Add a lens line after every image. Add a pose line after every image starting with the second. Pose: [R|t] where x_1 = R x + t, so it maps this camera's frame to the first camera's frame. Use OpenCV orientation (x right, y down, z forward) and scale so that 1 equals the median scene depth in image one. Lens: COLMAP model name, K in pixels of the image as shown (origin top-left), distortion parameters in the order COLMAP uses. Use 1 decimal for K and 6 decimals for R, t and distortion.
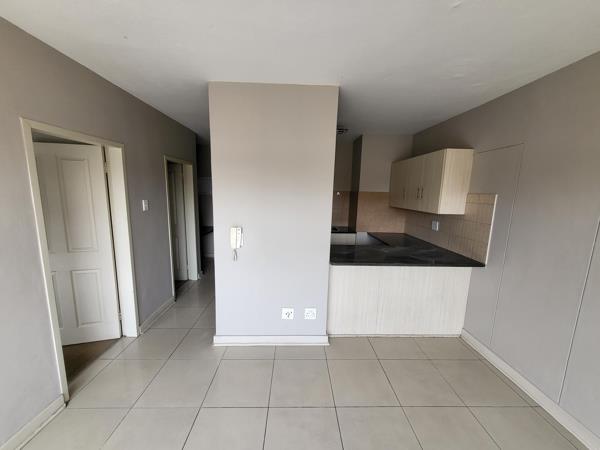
lens RADIAL K [[235.4, 0, 300.0], [0, 235.4, 225.0], [0, 0, 1]] dist [-0.001254, -0.000161]
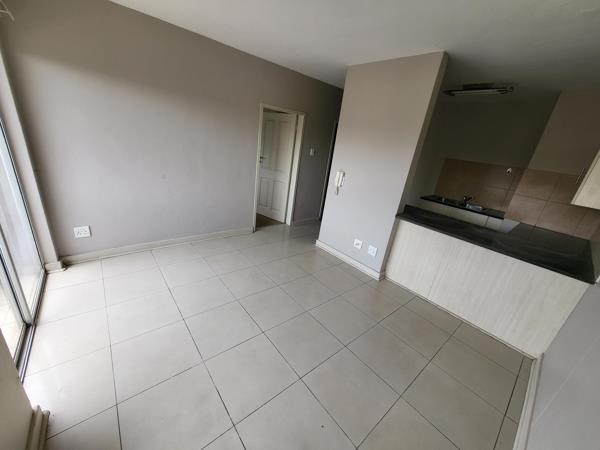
lens RADIAL K [[235.4, 0, 300.0], [0, 235.4, 225.0], [0, 0, 1]] dist [-0.001254, -0.000161]
pose [[0.620242, 0.319934, -0.716200, 0.674093], [-0.226281, 0.947203, 0.227162, 0.044704], [0.751064, 0.021167, 0.659891, -0.138159]]
